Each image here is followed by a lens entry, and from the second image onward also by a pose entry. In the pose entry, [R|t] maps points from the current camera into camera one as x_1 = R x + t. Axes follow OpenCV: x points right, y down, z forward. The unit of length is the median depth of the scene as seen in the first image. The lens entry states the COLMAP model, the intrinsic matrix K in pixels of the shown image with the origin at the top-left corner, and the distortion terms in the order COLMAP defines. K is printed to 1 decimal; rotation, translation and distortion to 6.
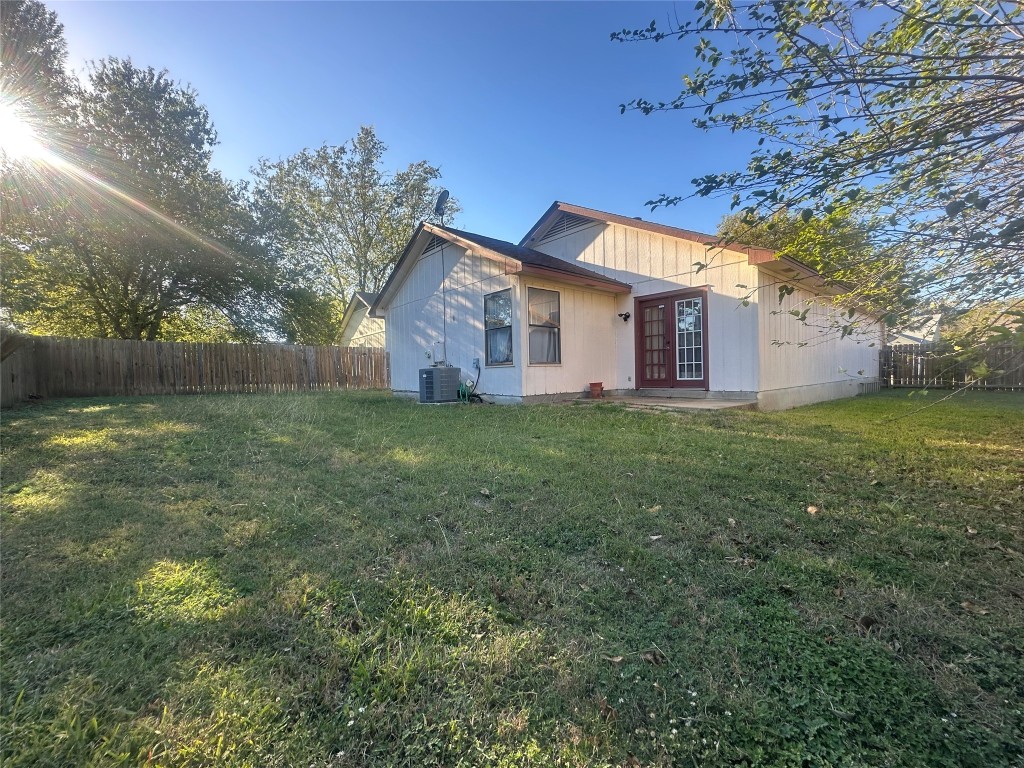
lens RADIAL K [[410.5, 0, 512.0], [0, 410.5, 384.0], [0, 0, 1]] dist [0.000691, 0.000252]
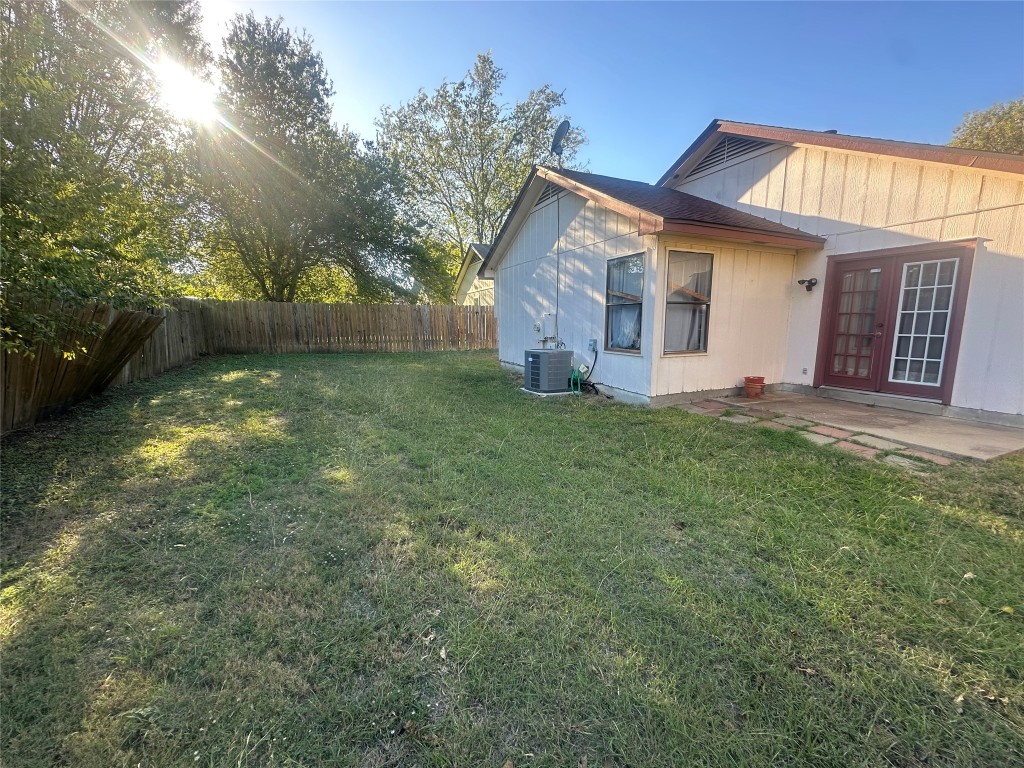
lens RADIAL K [[410.5, 0, 512.0], [0, 410.5, 384.0], [0, 0, 1]] dist [0.000691, 0.000252]
pose [[0.960001, 0.063298, -0.272748, -0.013204], [-0.026260, 0.990172, 0.137365, -0.076595], [0.278762, -0.124708, 0.952229, 0.156834]]
